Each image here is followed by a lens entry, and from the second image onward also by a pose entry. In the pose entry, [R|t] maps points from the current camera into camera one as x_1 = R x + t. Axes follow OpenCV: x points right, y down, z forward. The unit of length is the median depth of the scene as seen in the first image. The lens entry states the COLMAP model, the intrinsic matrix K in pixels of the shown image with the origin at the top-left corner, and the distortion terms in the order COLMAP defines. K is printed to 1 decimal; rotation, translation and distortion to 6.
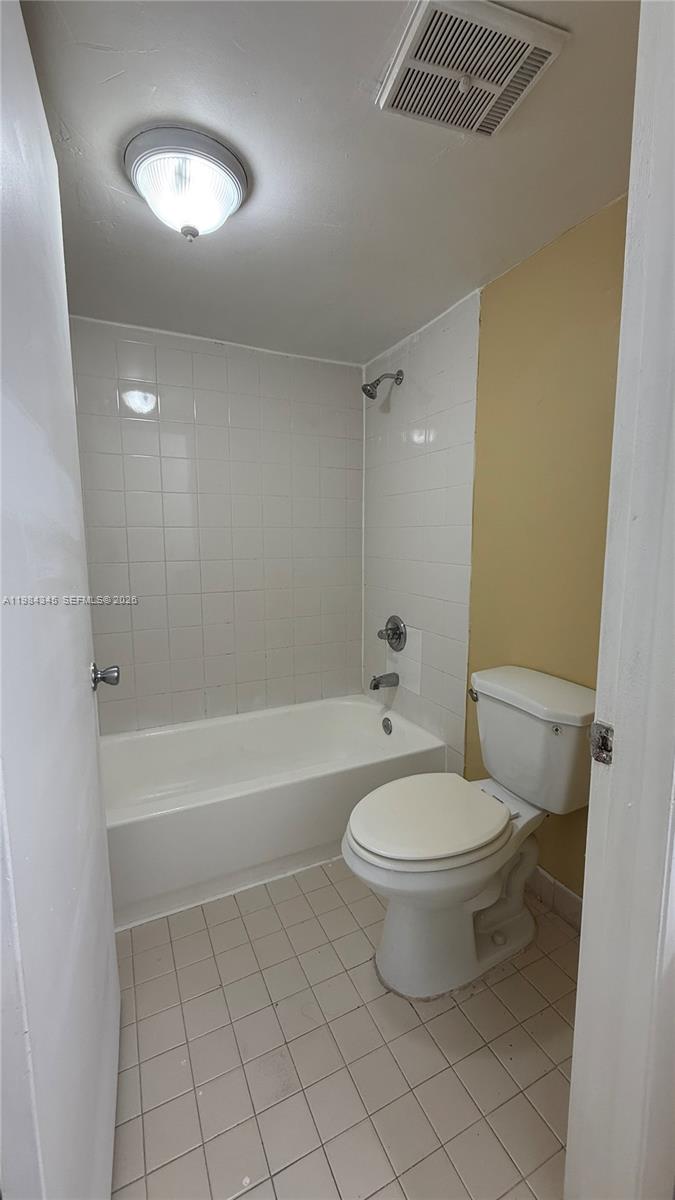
lens RADIAL K [[477.8, 0, 337.6], [0, 477.8, 601.1], [0, 0, 1]] dist [-0.000132, 0.000116]
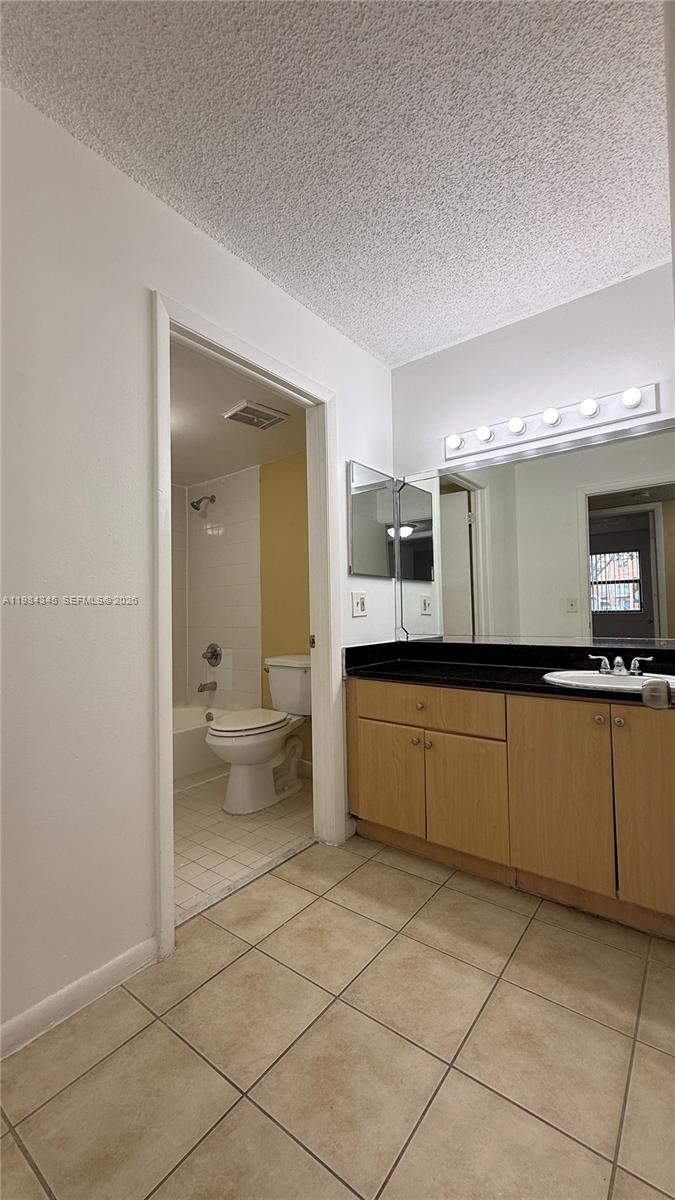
lens RADIAL K [[477.8, 0, 336.0], [0, 477.8, 596.3], [0, 0, 1]] dist [-0.000132, 0.000116]
pose [[0.896908, 0.008583, 0.442134, -0.241046], [0.073403, 0.983052, -0.167988, 0.196650], [-0.436083, 0.183124, 0.881077, -0.656866]]
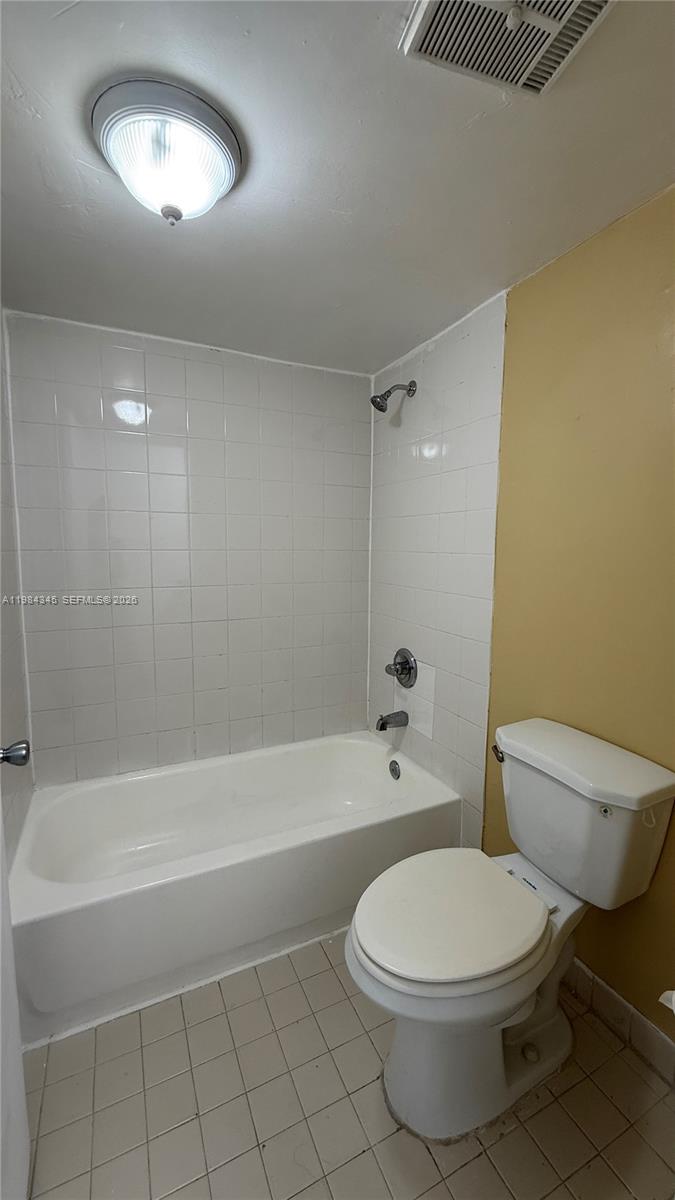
lens RADIAL K [[477.8, 0, 337.7], [0, 477.8, 601.5], [0, 0, 1]] dist [-0.000132, 0.000116]
pose [[0.999930, 0.010719, -0.005043, -0.003990], [-0.010811, 0.999768, -0.018623, -0.046909], [0.004842, 0.018676, 0.999814, 0.102385]]
